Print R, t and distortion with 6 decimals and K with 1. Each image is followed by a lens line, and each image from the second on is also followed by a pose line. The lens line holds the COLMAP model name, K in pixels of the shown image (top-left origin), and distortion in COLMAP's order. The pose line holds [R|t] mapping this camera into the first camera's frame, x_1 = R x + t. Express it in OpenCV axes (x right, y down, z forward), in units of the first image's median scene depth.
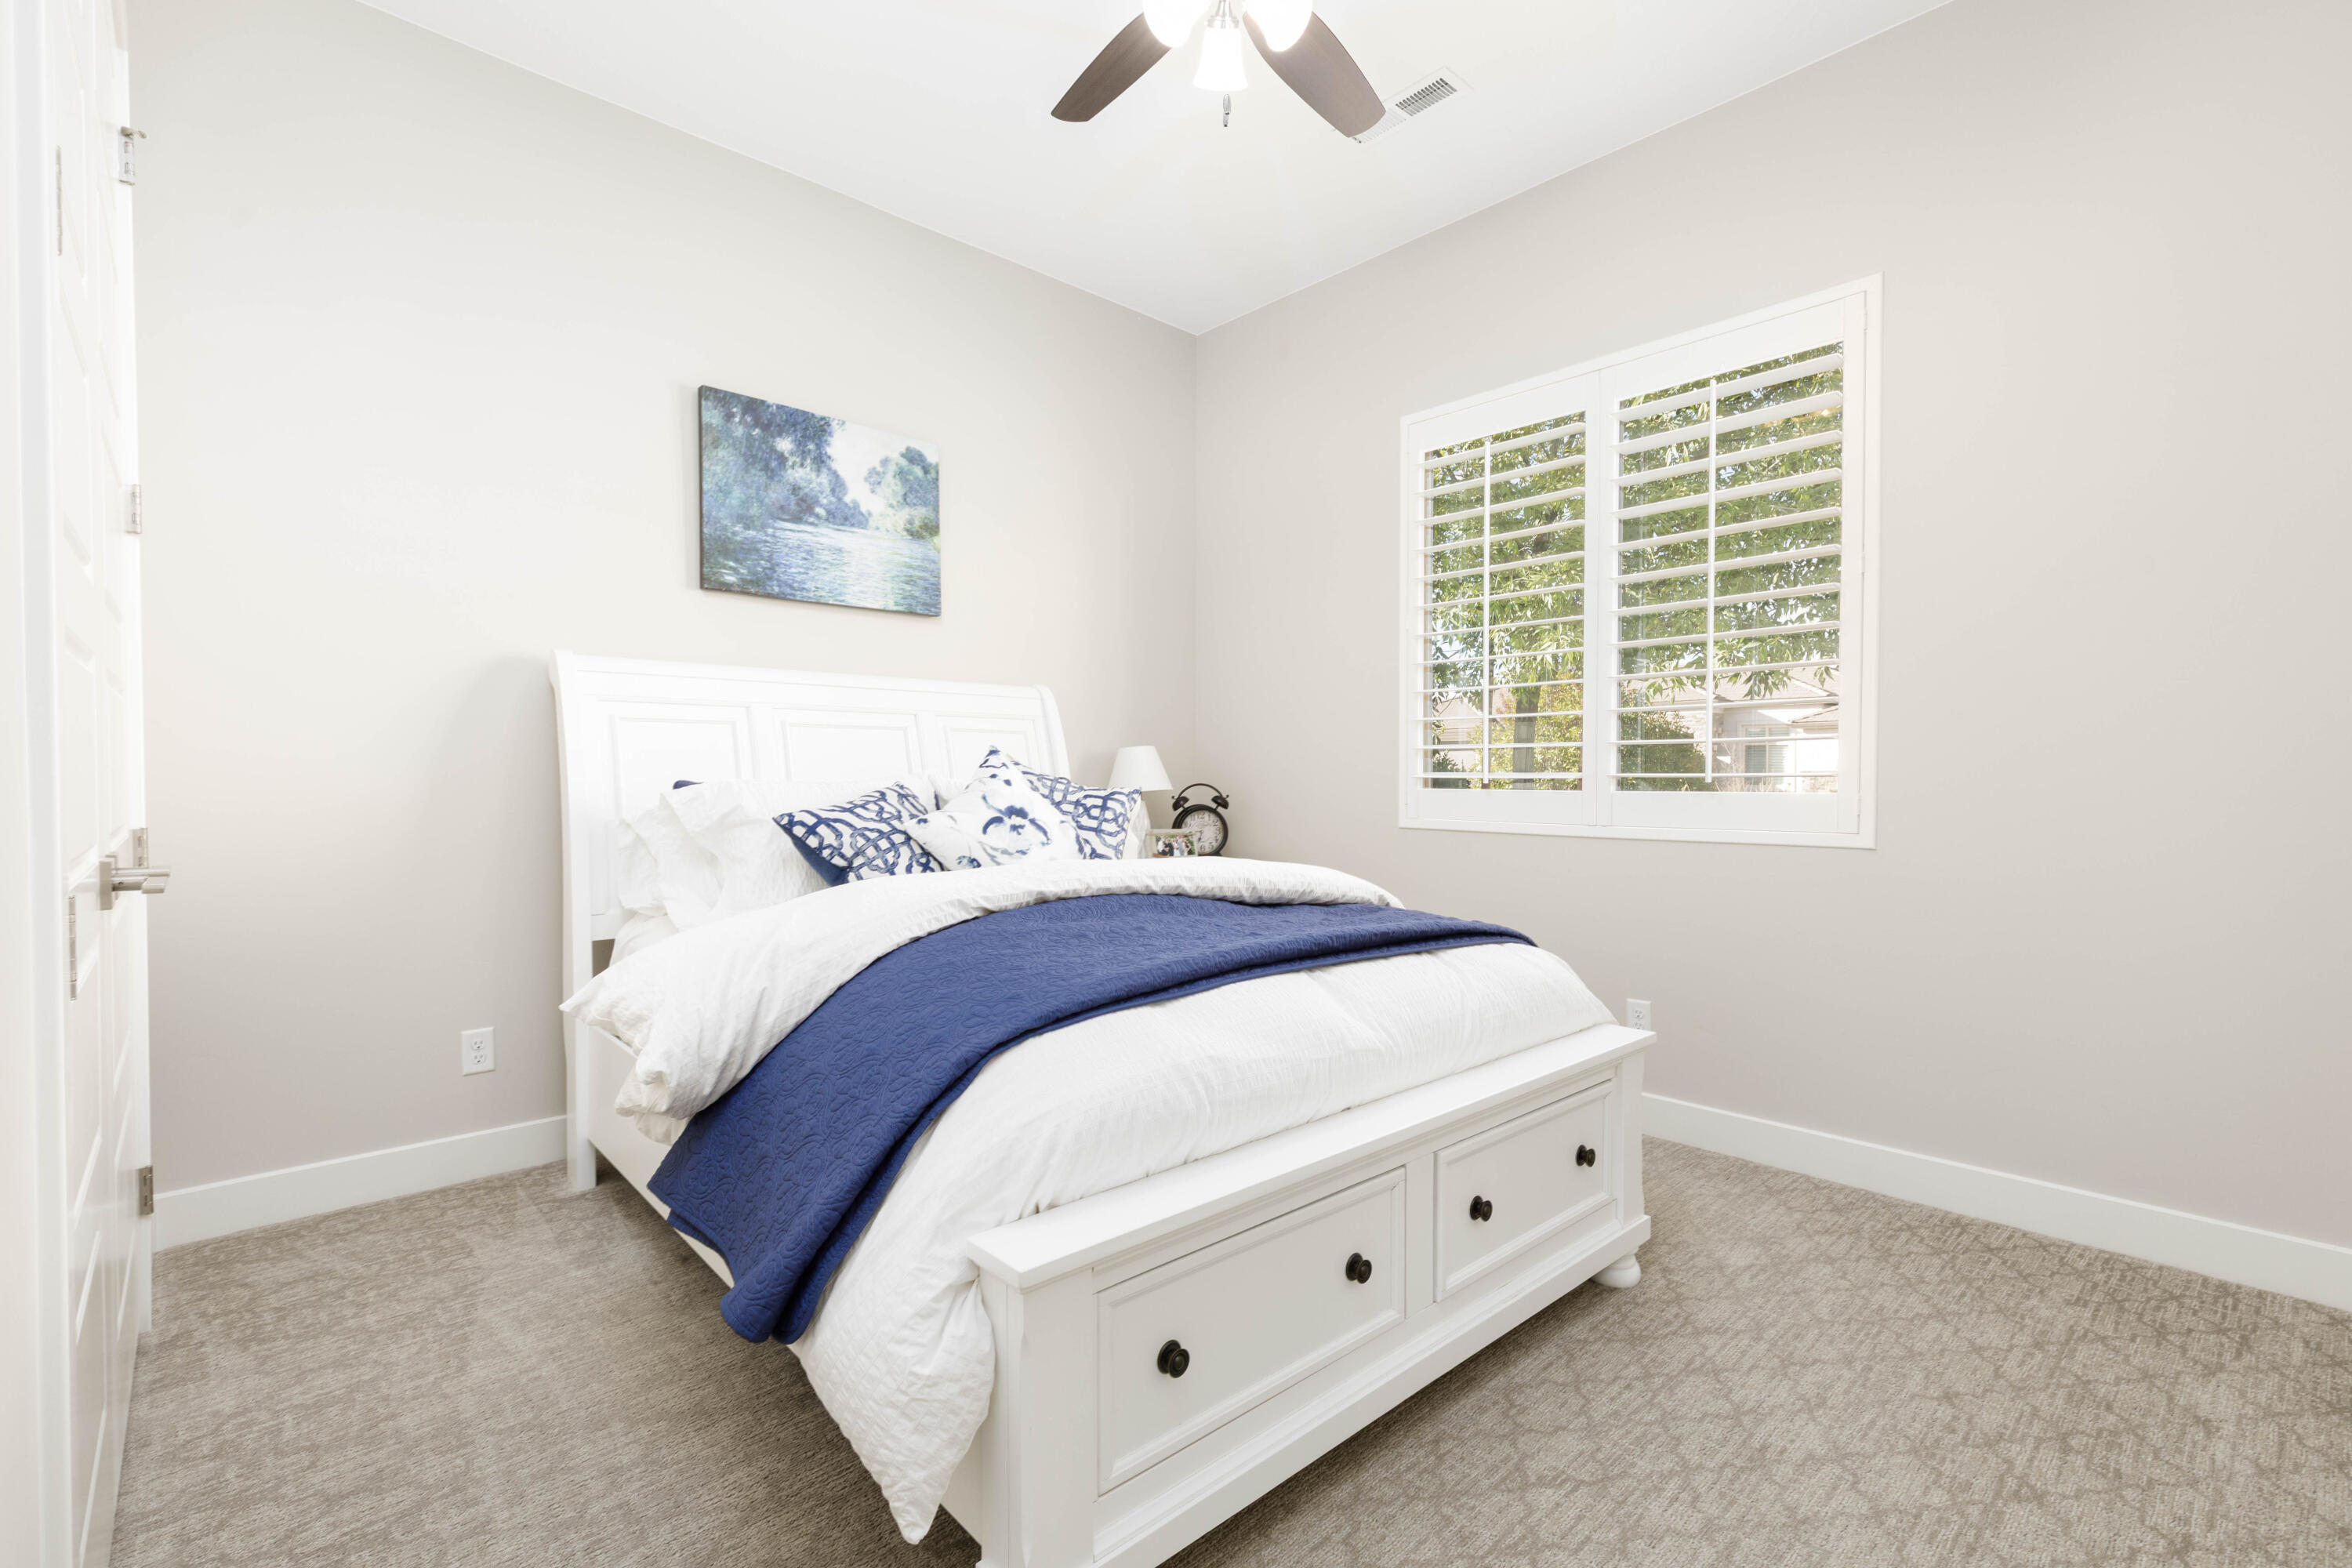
lens RADIAL K [[1052.7, 0, 1183.4], [0, 1052.7, 793.6], [0, 0, 1]] dist [0.004167, -0.000690]
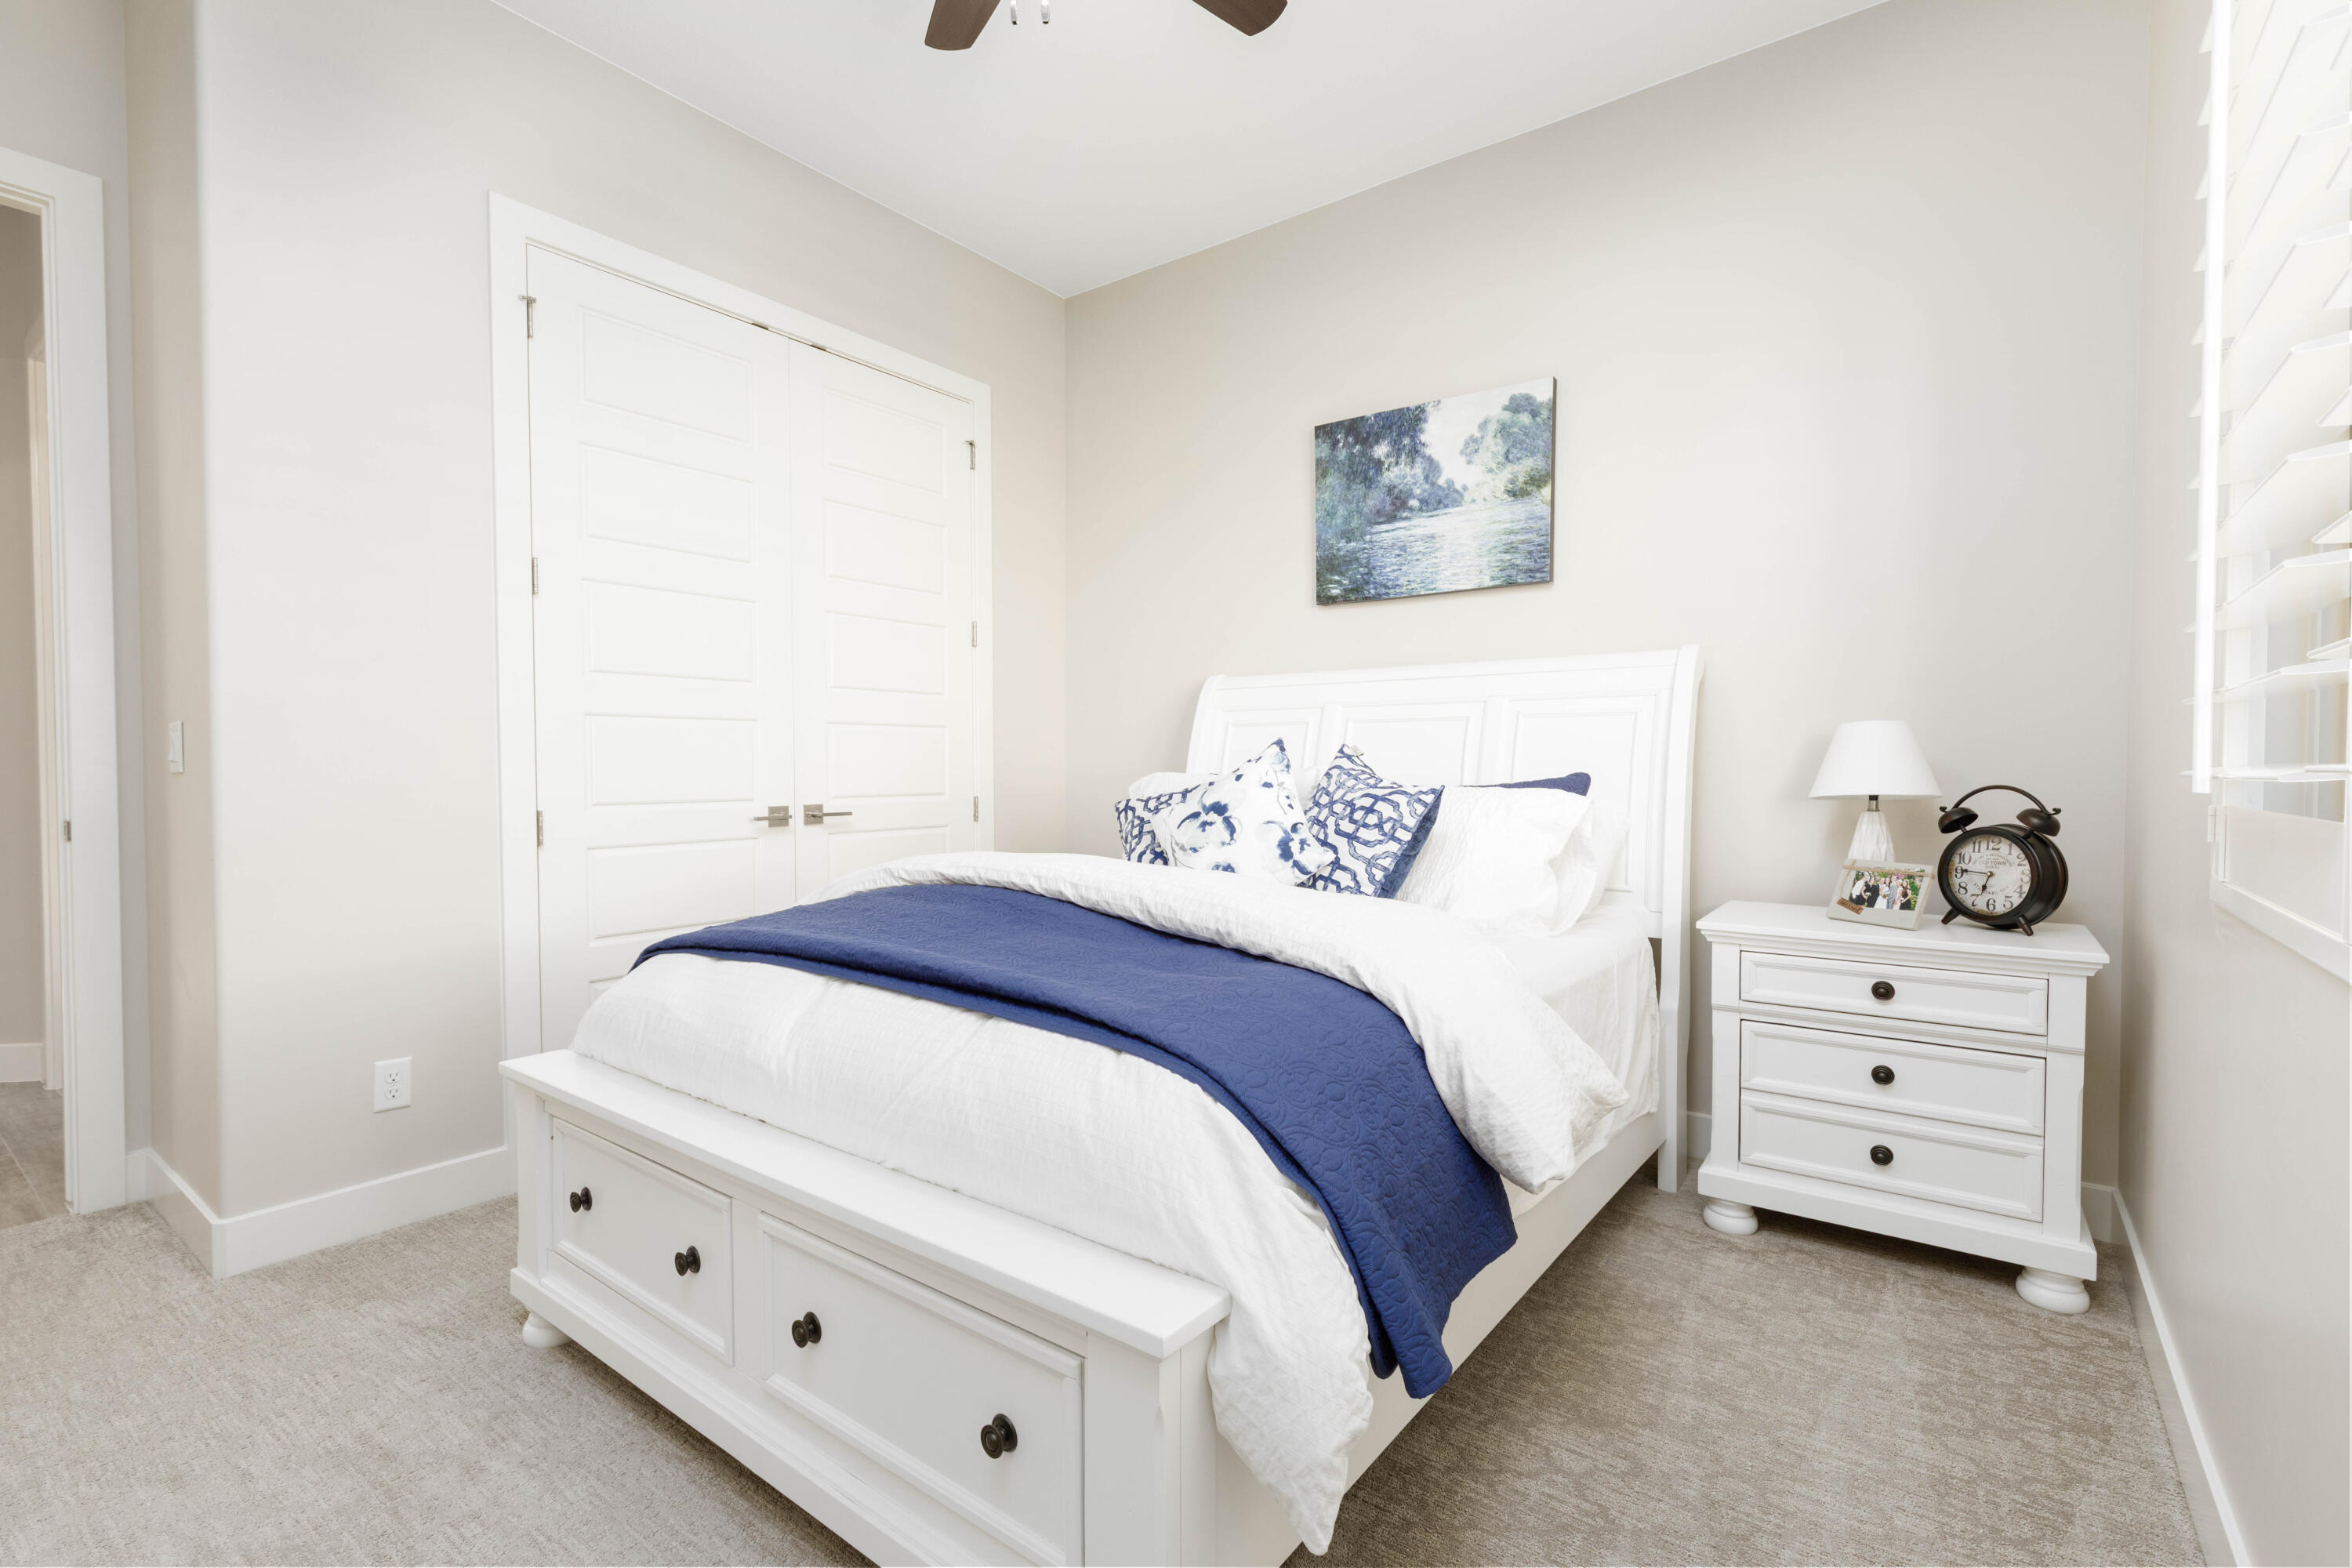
lens RADIAL K [[1052.7, 0, 1190.4], [0, 1052.7, 787.5], [0, 0, 1]] dist [0.004167, -0.000690]
pose [[0.174815, 0.017557, -0.984445, 0.601908], [-0.018334, 0.999726, 0.014574, -0.011325], [0.984431, 0.015501, 0.175088, 0.628774]]
